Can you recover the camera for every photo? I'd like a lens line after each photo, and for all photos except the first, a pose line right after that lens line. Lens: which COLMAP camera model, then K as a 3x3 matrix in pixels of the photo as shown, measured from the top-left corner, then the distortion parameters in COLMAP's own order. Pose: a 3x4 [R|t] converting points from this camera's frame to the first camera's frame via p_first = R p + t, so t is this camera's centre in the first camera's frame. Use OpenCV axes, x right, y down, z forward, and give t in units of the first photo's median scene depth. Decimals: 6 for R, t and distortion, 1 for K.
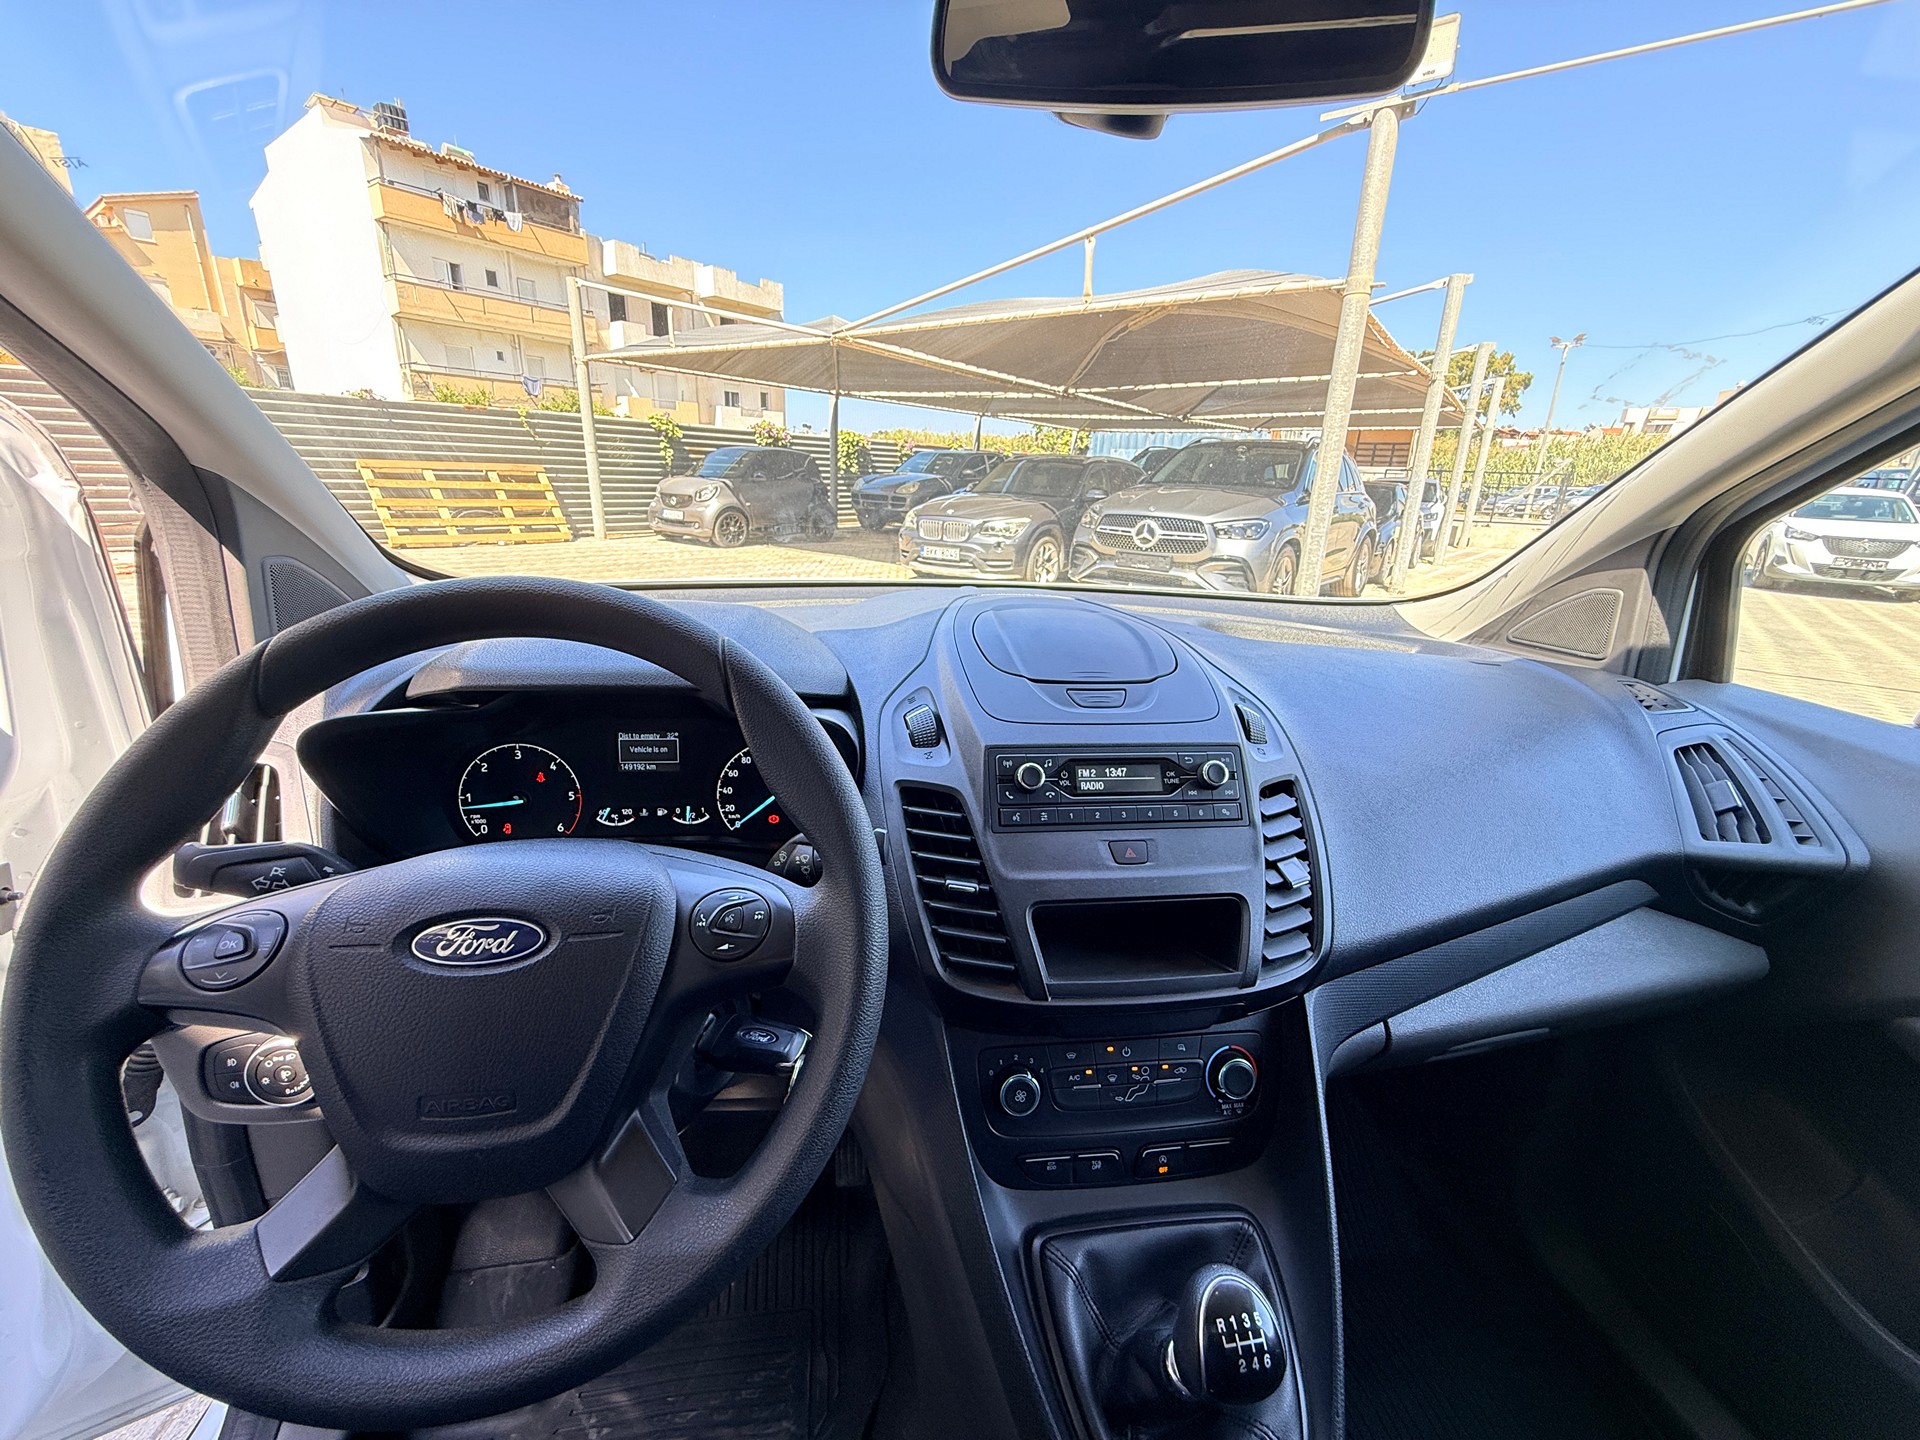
lens RADIAL K [[766.9, 0, 957.6], [0, 766.9, 715.5], [0, 0, 1]] dist [-0.000094, 0.000231]
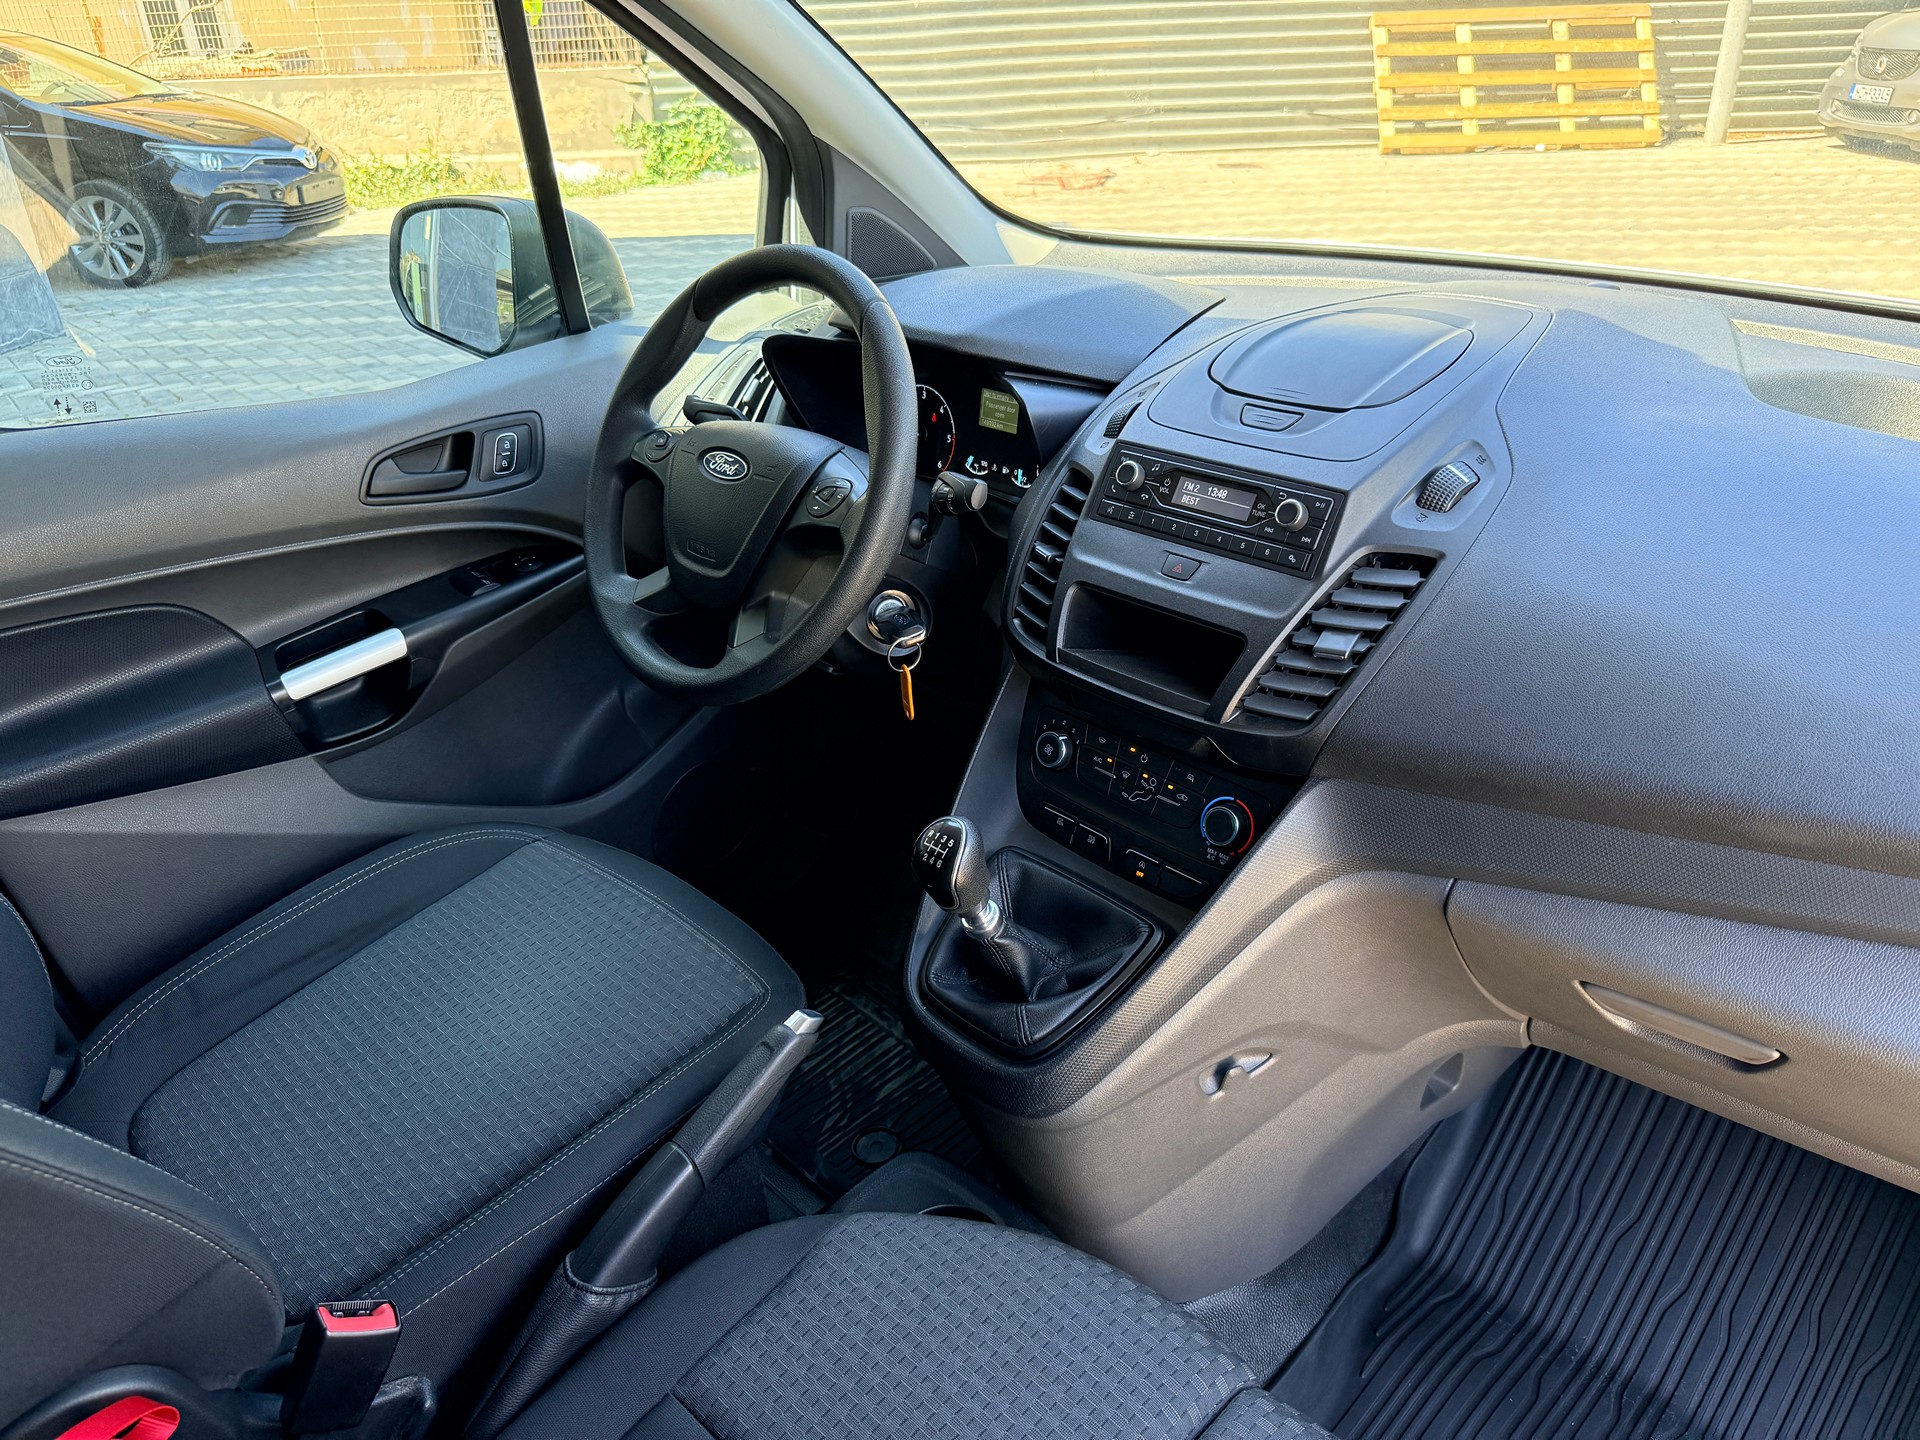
lens RADIAL K [[1380.7, 0, 963.0], [0, 1380.7, 707.8], [0, 0, 1]] dist [-0.001927, -0.007875]
pose [[0.589833, 0.315964, -0.743144, 0.122669], [-0.186399, 0.948693, 0.255414, -0.004783], [0.785717, -0.012130, 0.618467, -0.029302]]
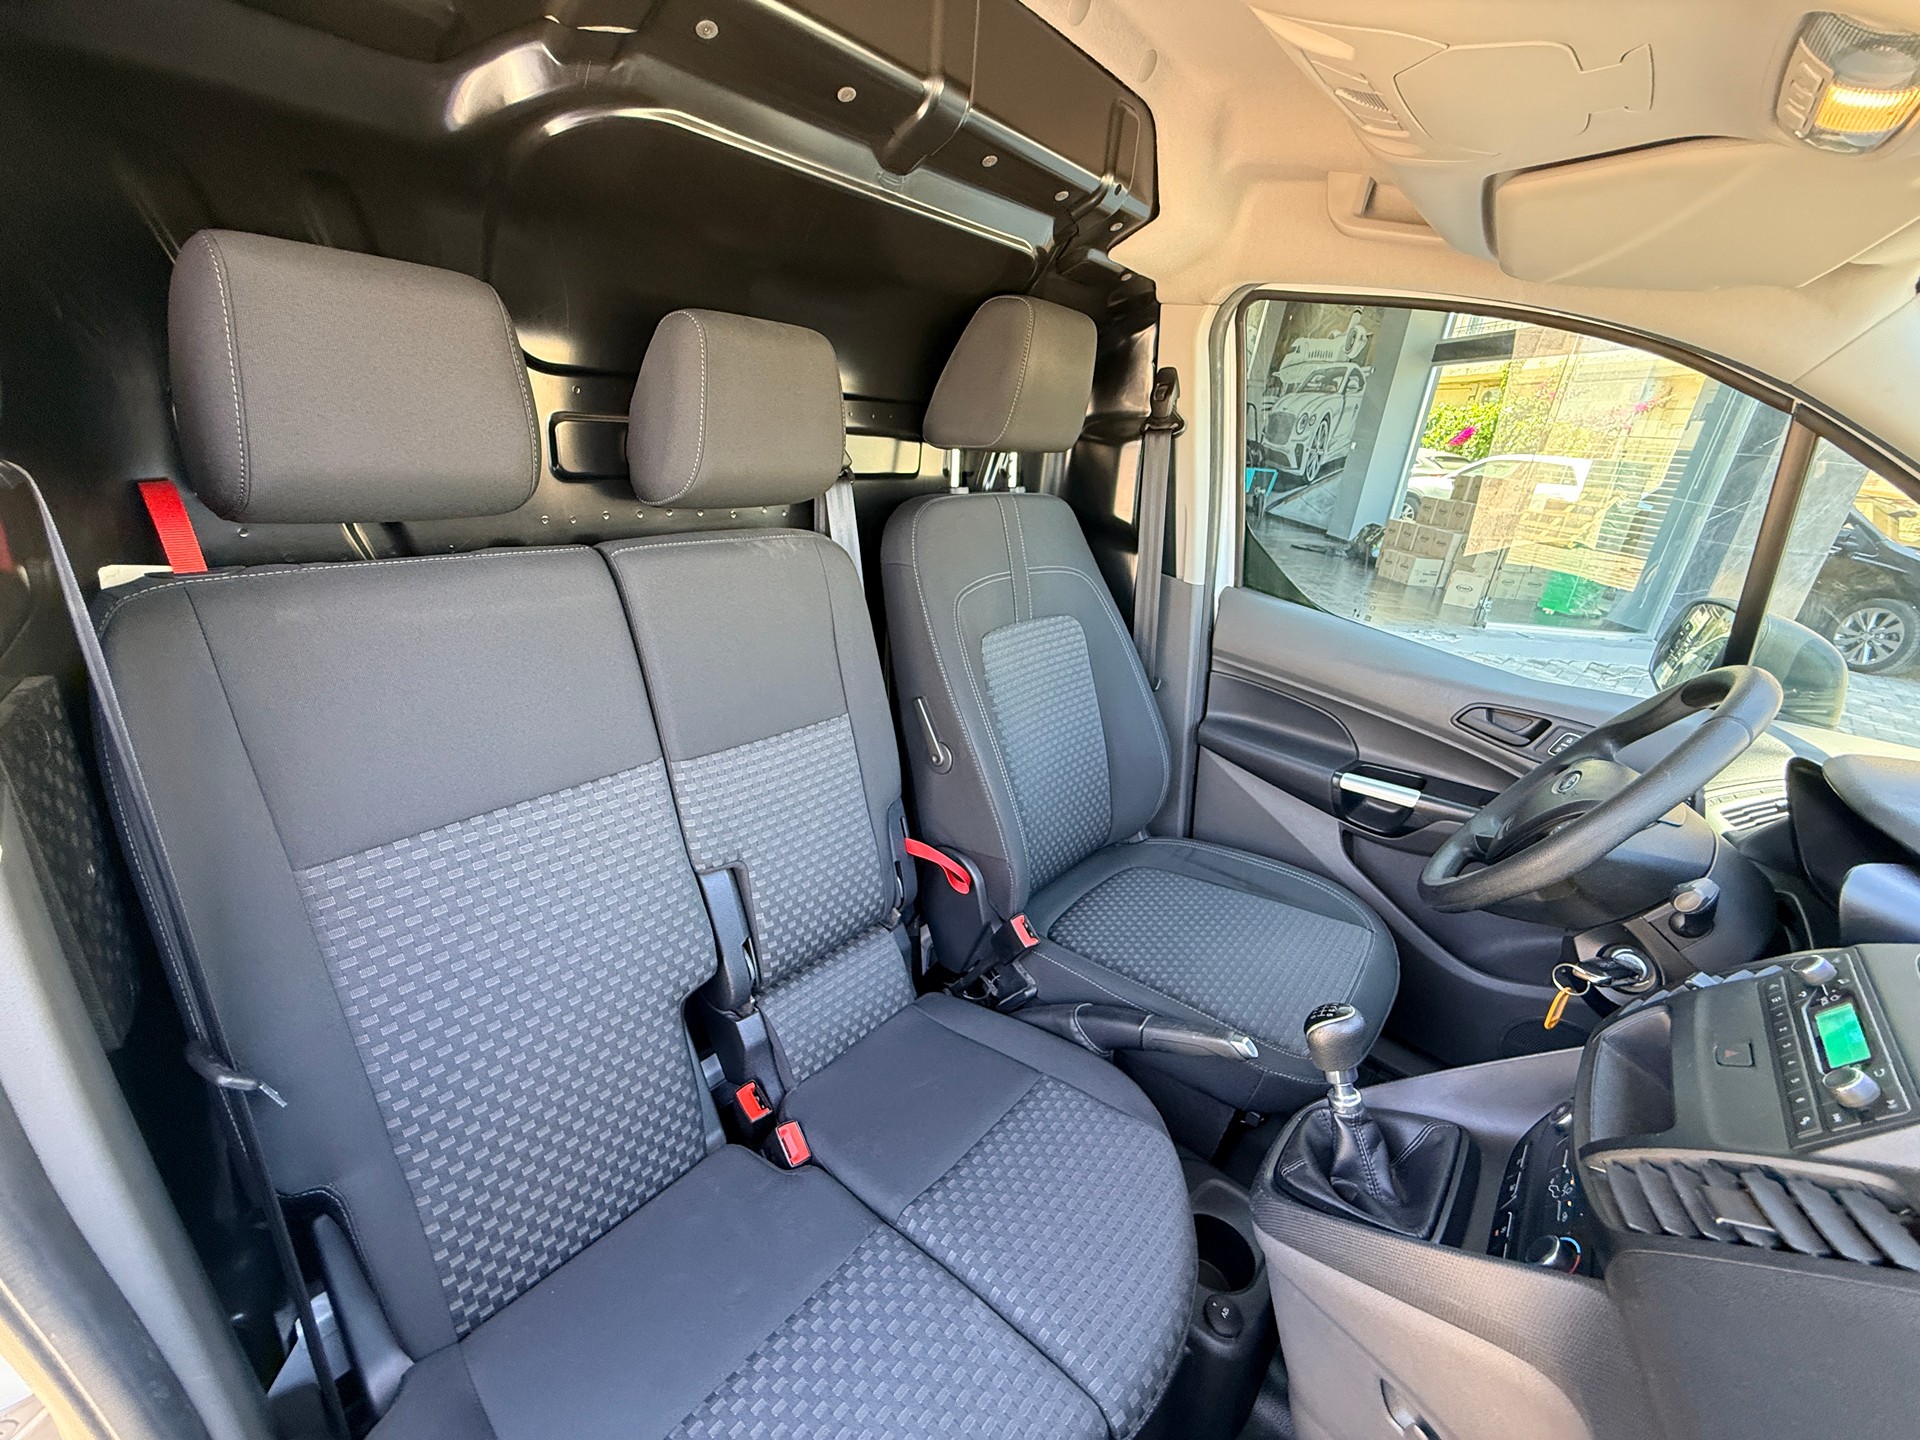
lens RADIAL K [[770.2, 0, 958.7], [0, 770.2, 718.3], [0, 0, 1]] dist [0.001101, 0.000662]
pose [[-0.753309, 0.140879, -0.642400, 0.125204], [-0.309487, 0.785937, 0.535276, -0.030229], [0.580295, 0.602043, -0.548454, 0.060361]]
